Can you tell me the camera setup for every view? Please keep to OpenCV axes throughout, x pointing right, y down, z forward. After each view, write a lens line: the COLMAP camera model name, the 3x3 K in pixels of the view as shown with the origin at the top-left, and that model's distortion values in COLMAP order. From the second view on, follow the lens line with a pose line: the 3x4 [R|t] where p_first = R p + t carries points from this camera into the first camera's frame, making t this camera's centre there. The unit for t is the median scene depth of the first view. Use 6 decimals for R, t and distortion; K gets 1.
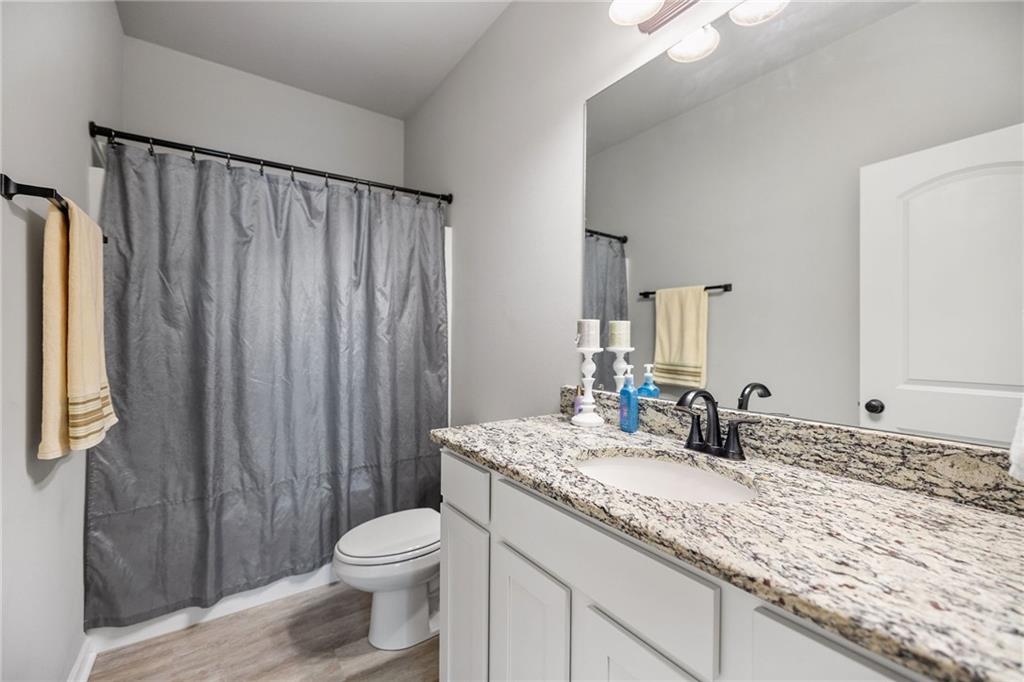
lens RADIAL K [[434.5, 0, 511.2], [0, 434.5, 336.4], [0, 0, 1]] dist [-0.002352, -0.000443]
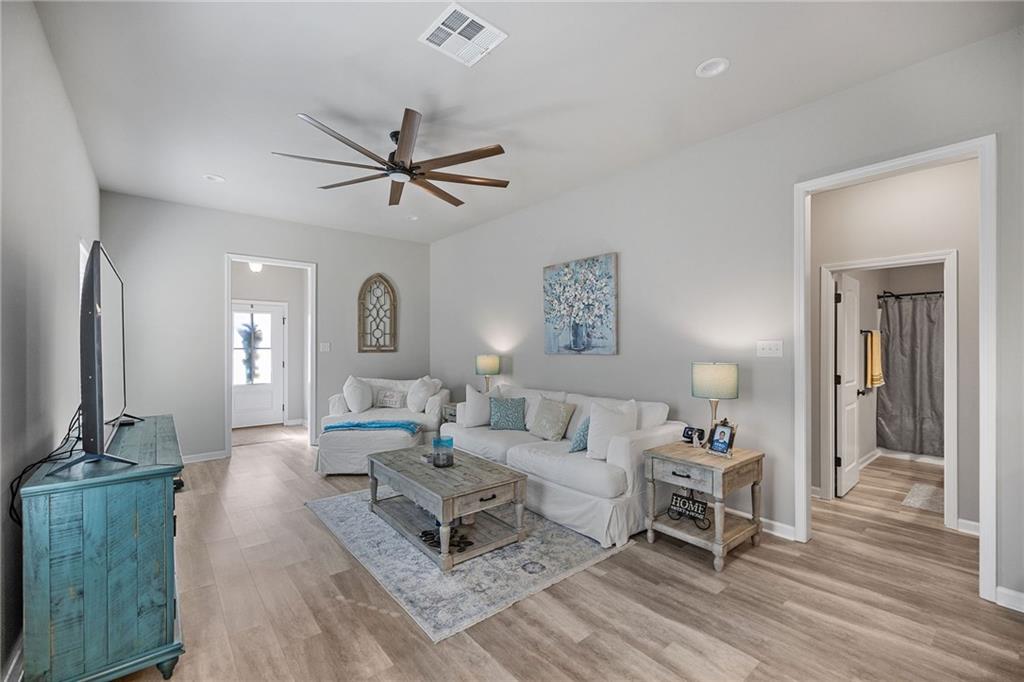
lens RADIAL K [[434.5, 0, 511.1], [0, 434.5, 344.2], [0, 0, 1]] dist [-0.002352, -0.000443]
pose [[0.084820, -0.010752, -0.996338, 1.978047], [-0.003101, 0.999934, -0.011054, -0.066726], [0.996391, 0.004027, 0.084781, -1.961563]]
